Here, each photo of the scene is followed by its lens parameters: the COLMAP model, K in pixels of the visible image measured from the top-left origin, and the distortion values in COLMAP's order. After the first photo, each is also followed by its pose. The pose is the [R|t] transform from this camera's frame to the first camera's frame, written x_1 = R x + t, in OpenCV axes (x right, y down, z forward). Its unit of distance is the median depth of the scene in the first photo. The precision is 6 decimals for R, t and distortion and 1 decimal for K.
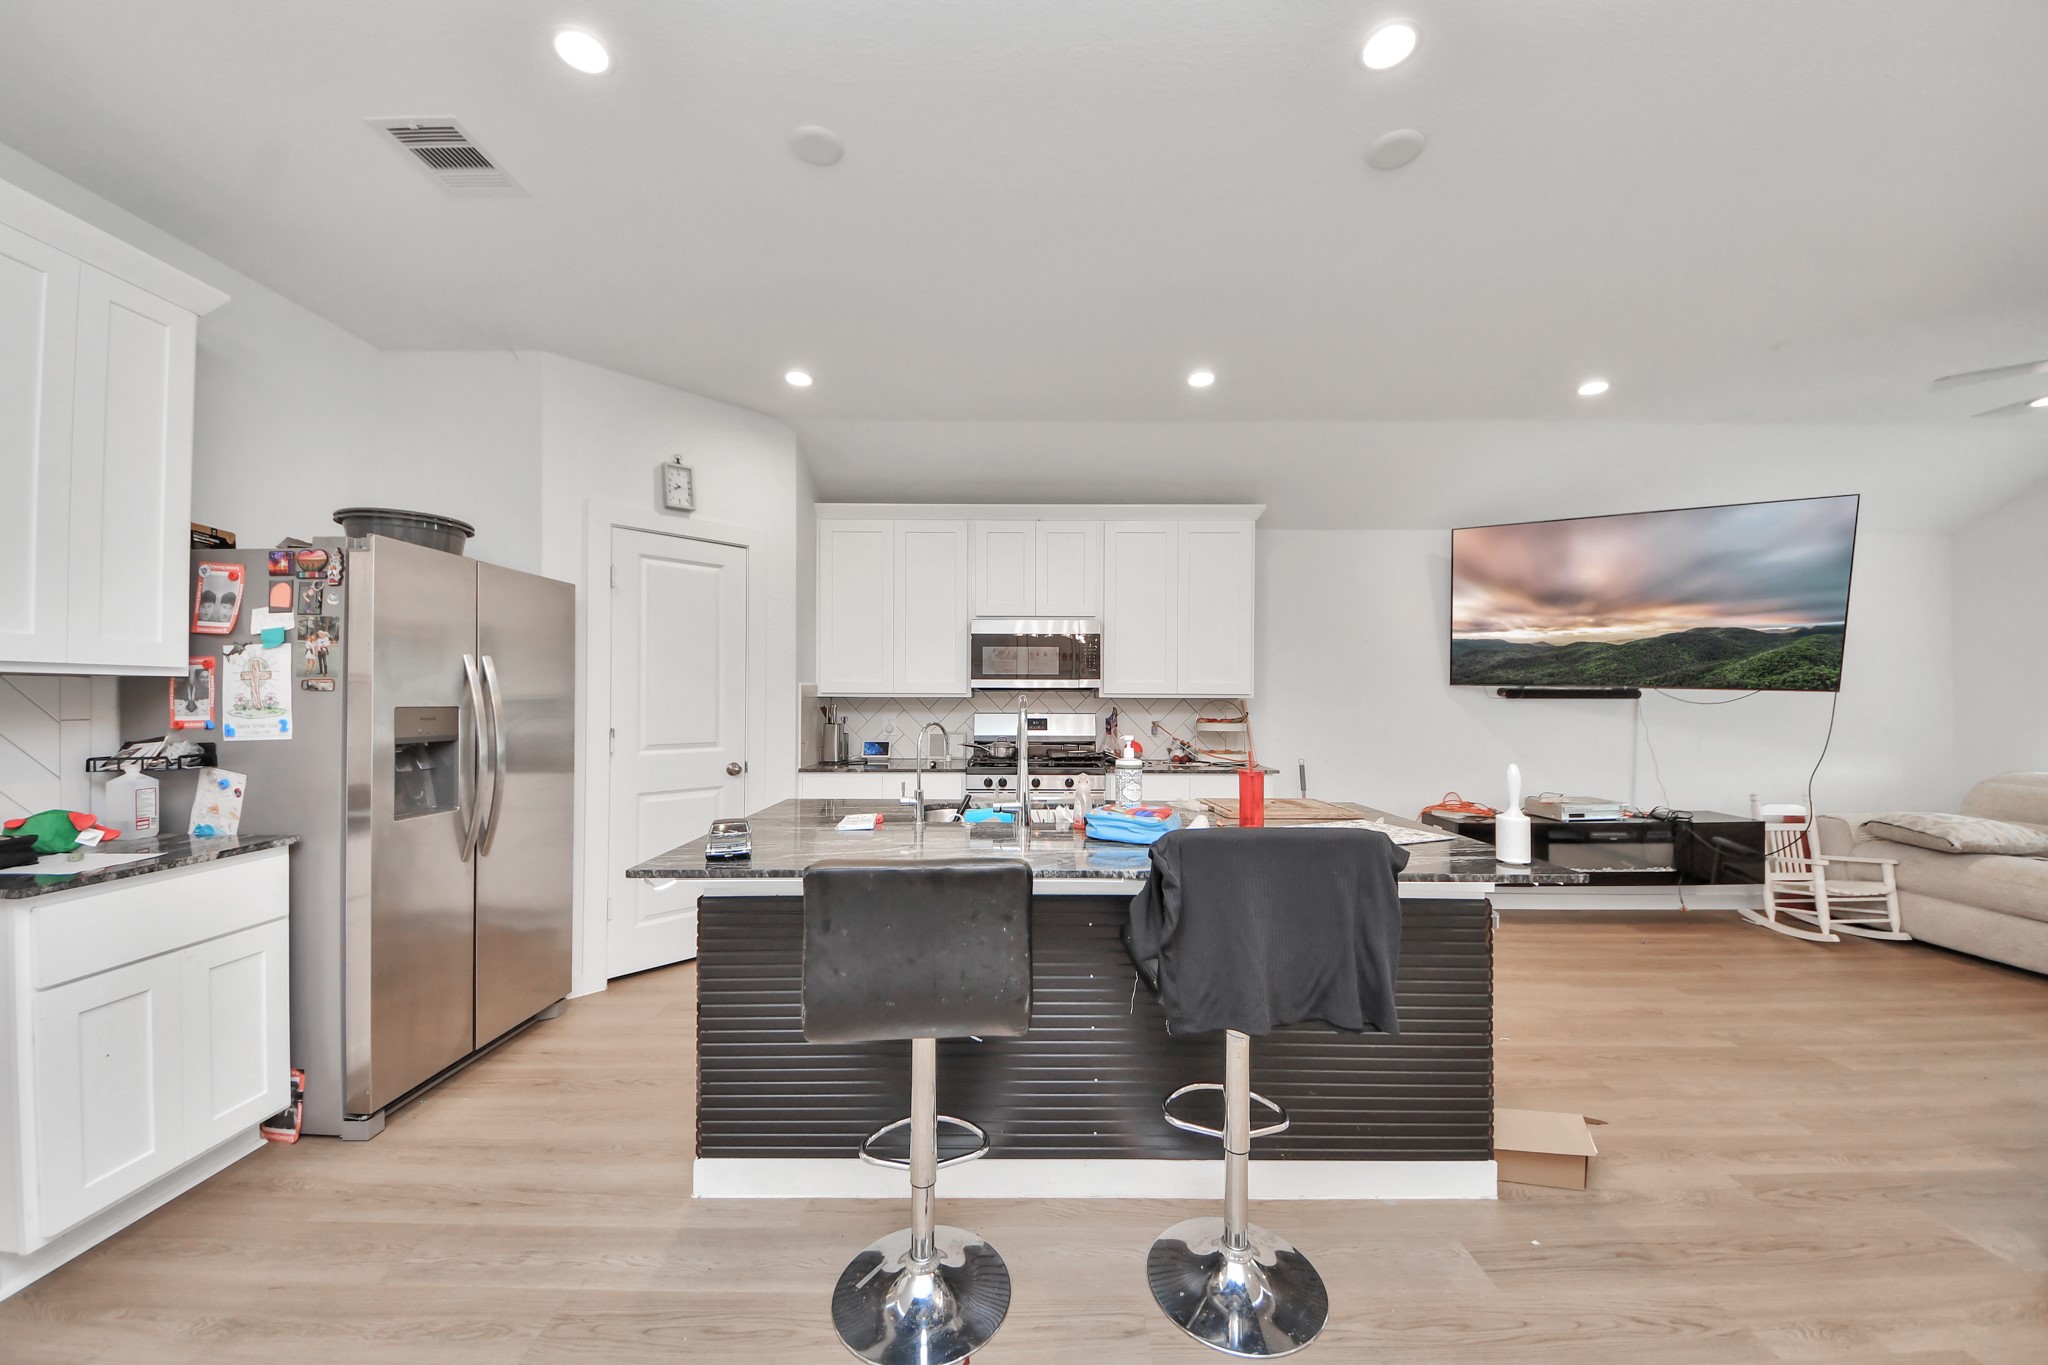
lens RADIAL K [[722.4, 0, 1018.4], [0, 722.4, 694.1], [0, 0, 1]] dist [0.023423, -0.017381]
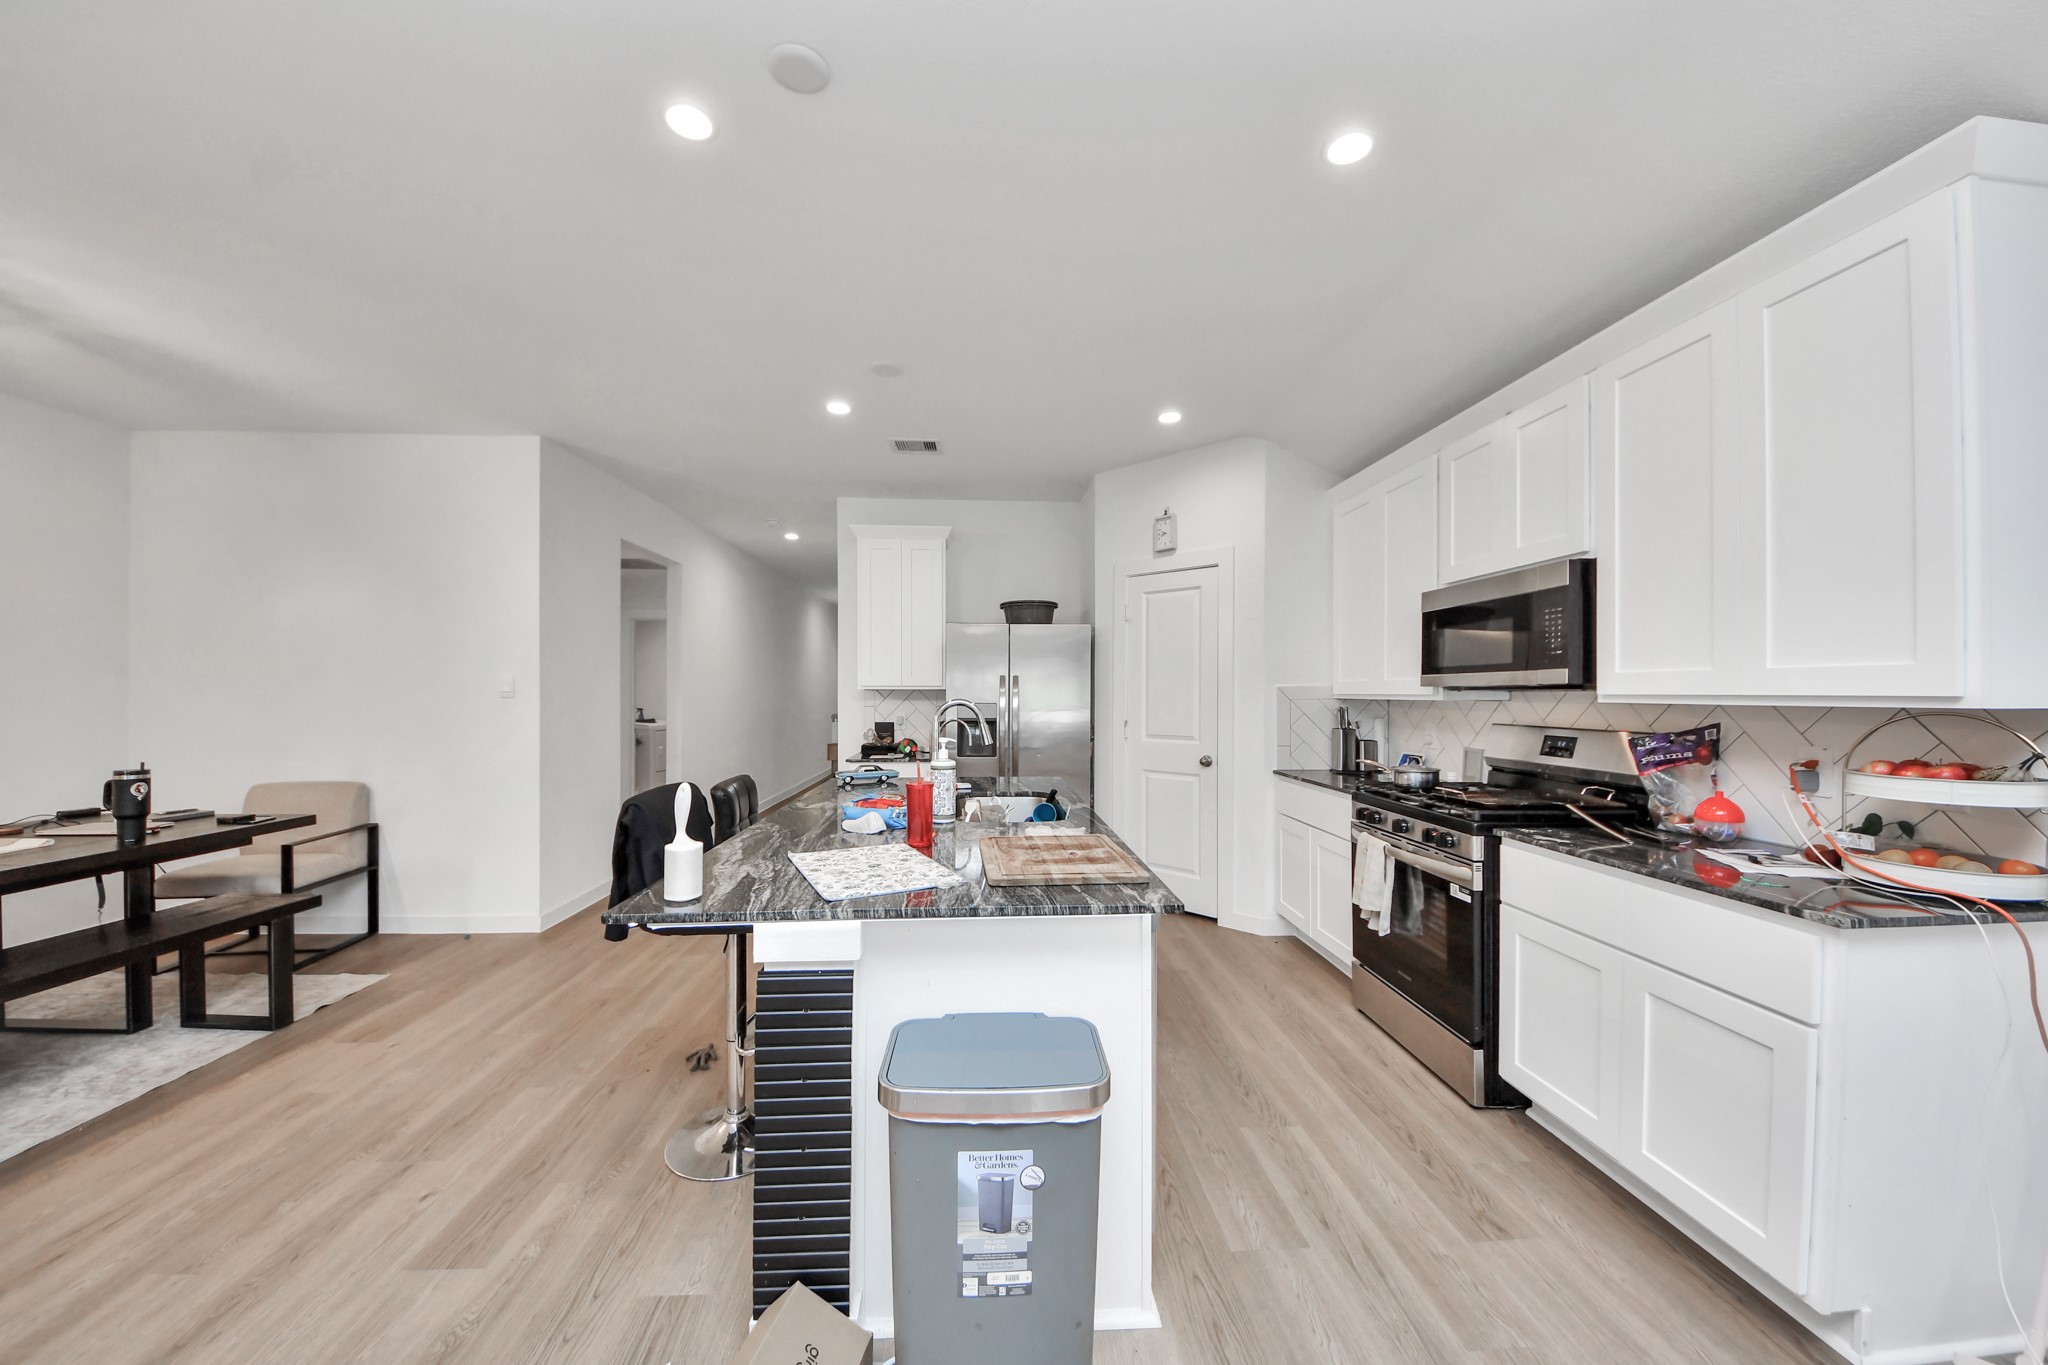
lens RADIAL K [[722.4, 0, 1018.4], [0, 722.4, 694.1], [0, 0, 1]] dist [0.023423, -0.017381]
pose [[0.052079, -0.002123, -0.998641, 0.649264], [0.003638, 0.999992, -0.001936, -0.002472], [0.998636, -0.003533, 0.052087, 0.565743]]
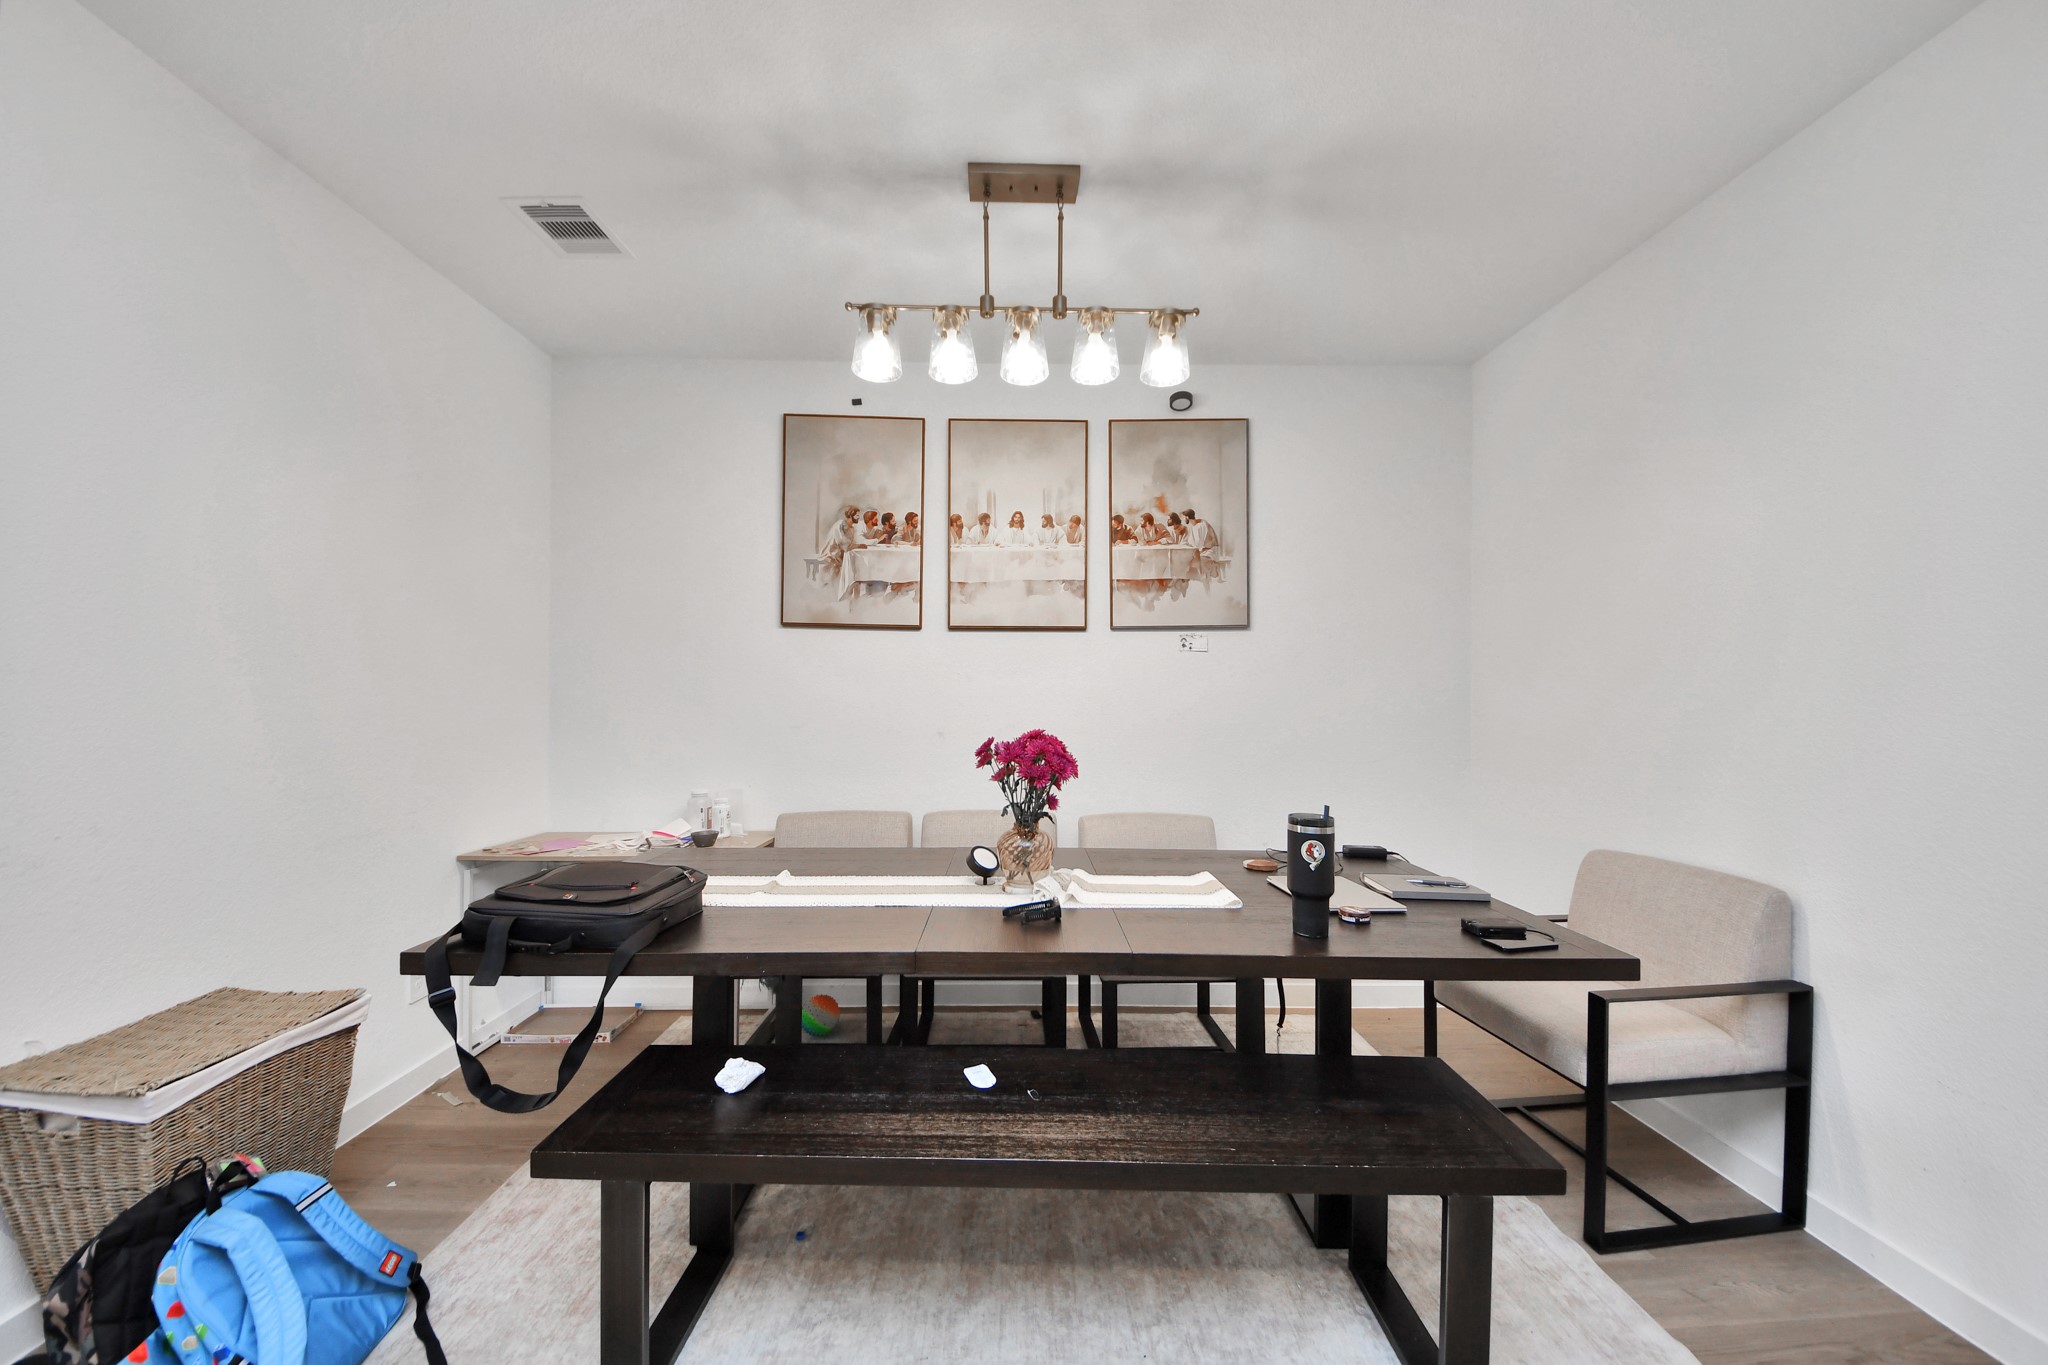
lens RADIAL K [[722.4, 0, 1018.4], [0, 722.4, 694.1], [0, 0, 1]] dist [0.023423, -0.017381]
pose [[-0.999674, -0.013376, -0.021726, 0.126862], [-0.012949, 0.999723, -0.019676, 0.005913], [0.021984, -0.019388, -0.999570, 0.190953]]
